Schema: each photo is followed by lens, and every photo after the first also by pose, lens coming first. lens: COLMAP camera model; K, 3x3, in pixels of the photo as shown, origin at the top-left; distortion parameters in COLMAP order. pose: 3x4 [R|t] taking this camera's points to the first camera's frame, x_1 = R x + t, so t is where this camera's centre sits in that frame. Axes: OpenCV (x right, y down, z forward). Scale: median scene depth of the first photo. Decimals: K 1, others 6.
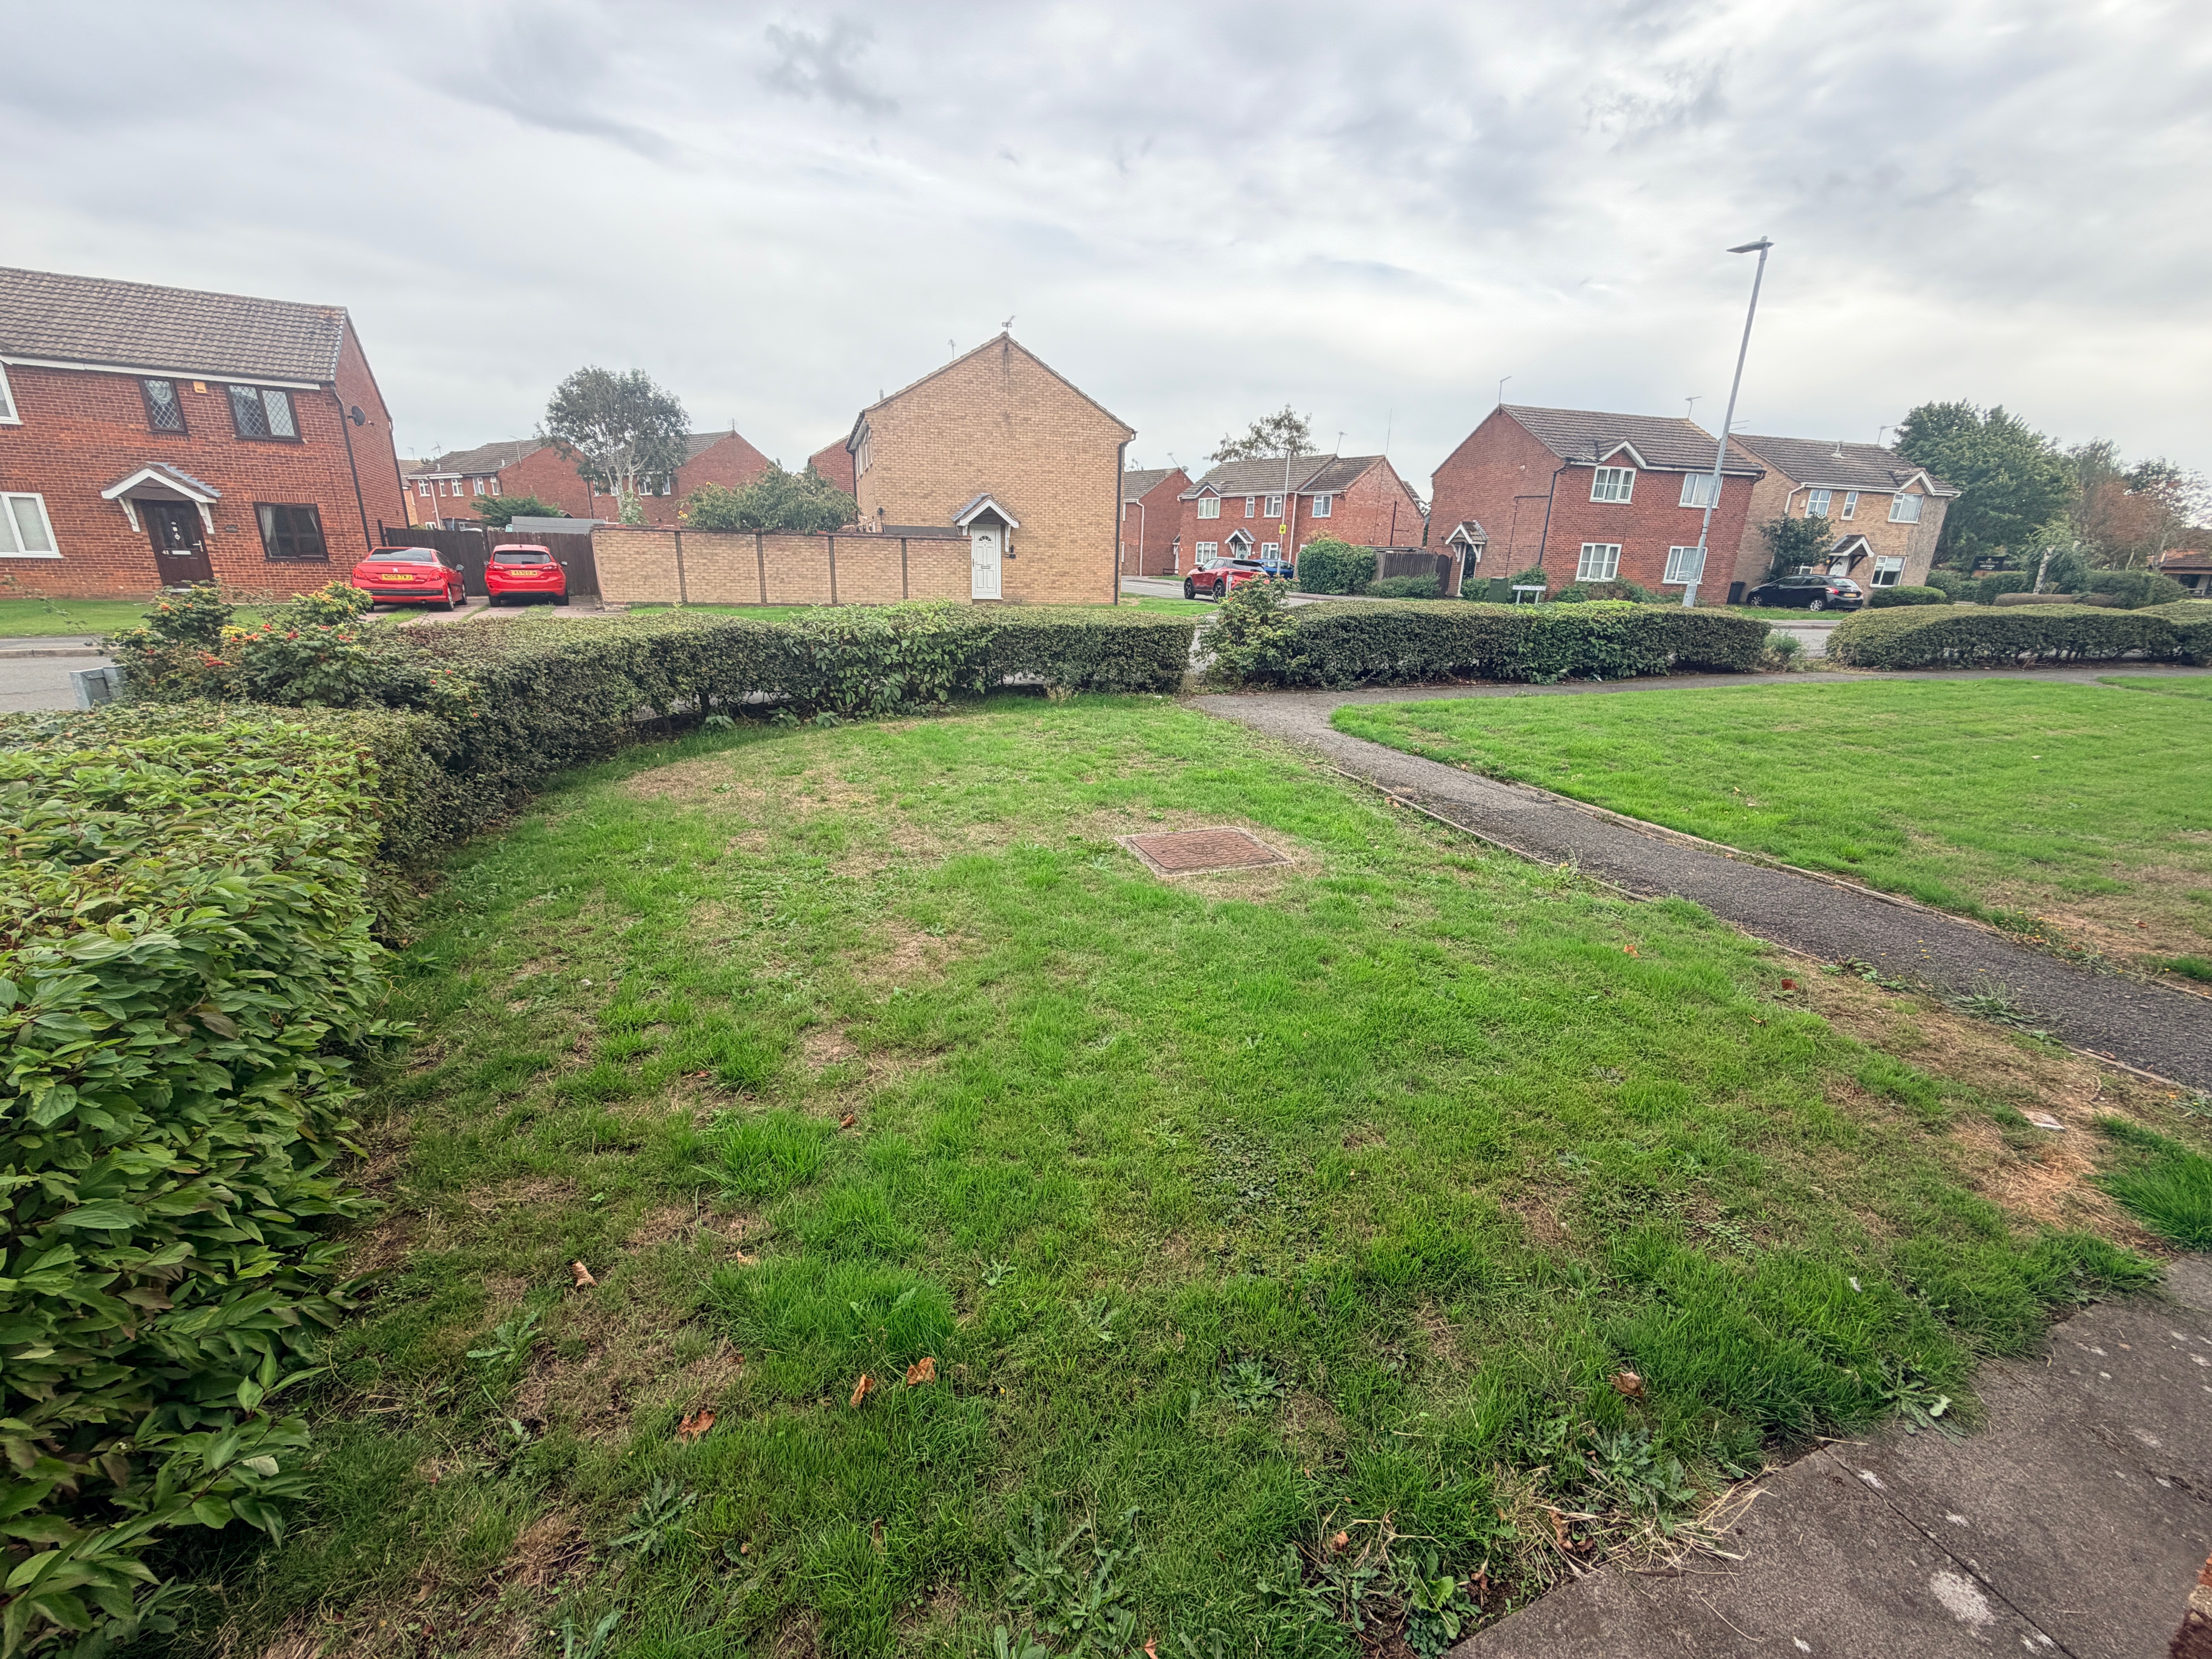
lens RADIAL K [[886.7, 0, 1103.6], [0, 886.7, 831.1], [0, 0, 1]] dist [-0.000175, -0.000005]
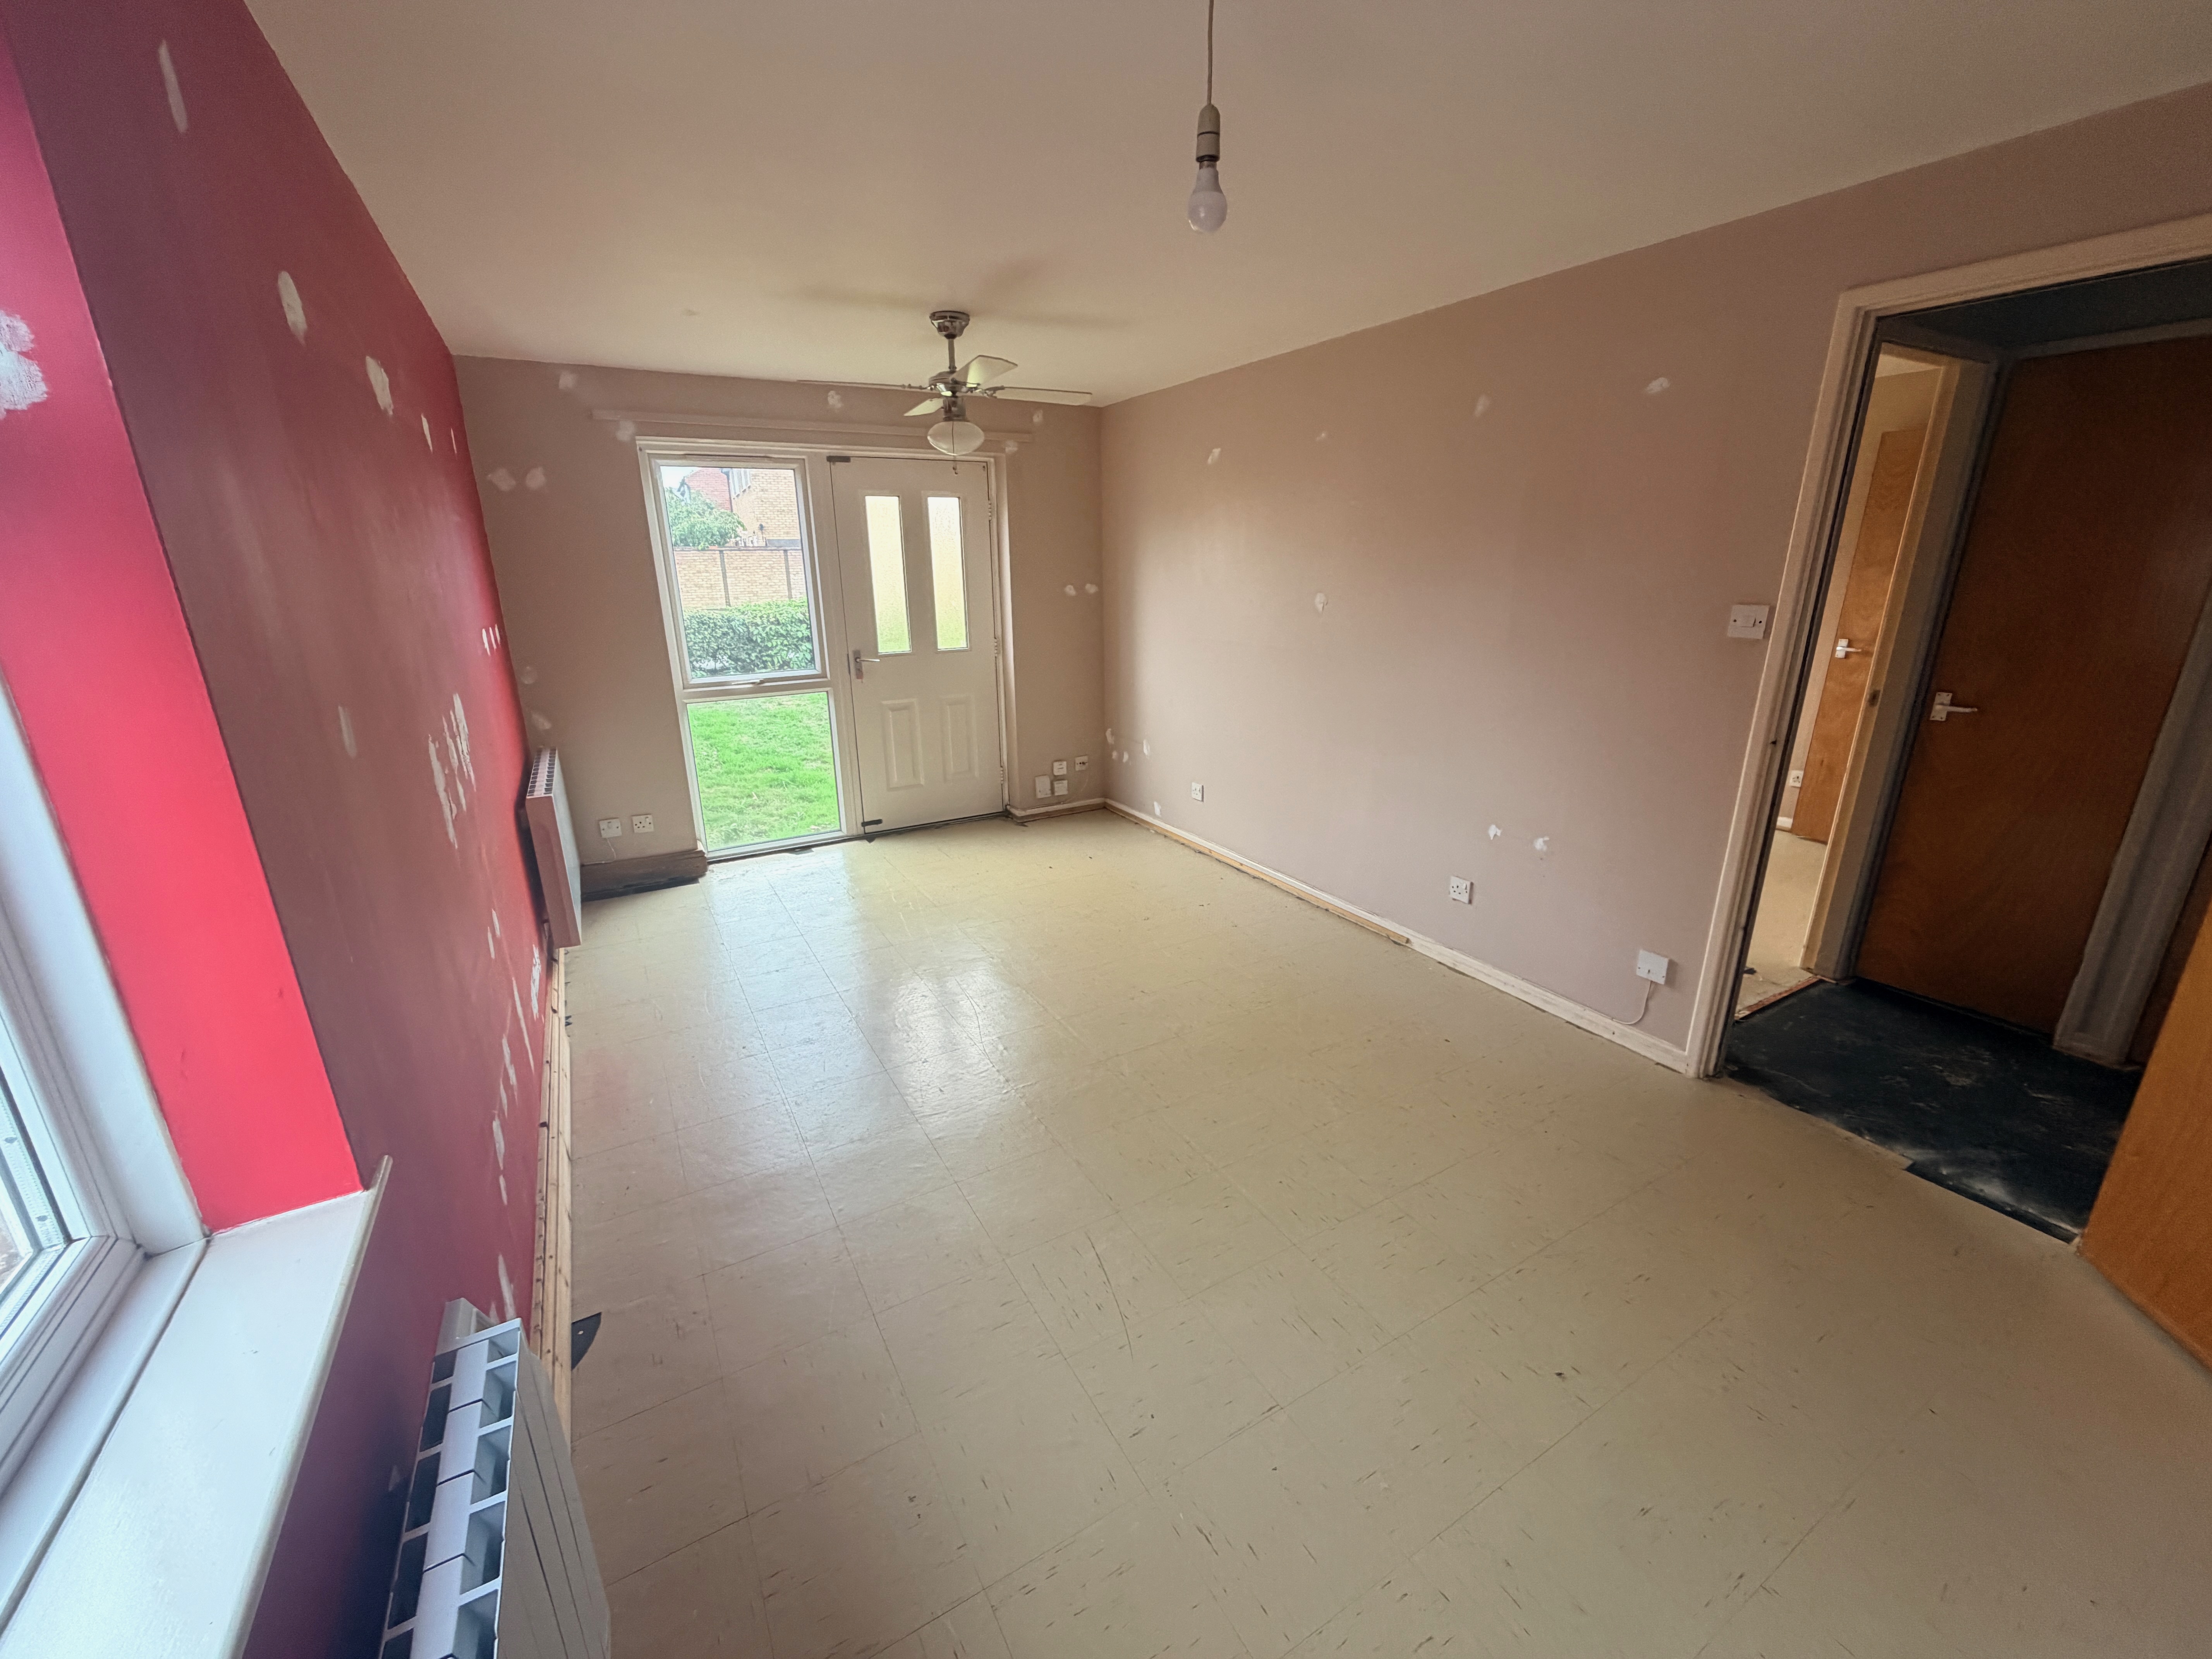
lens RADIAL K [[886.7, 0, 1105.2], [0, 886.7, 827.2], [0, 0, 1]] dist [-0.000175, -0.000005]
pose [[0.989849, -0.075784, 0.120235, 0.025714], [0.076054, 0.997101, 0.002344, 0.067486], [-0.120064, 0.006824, 0.992743, -0.221267]]
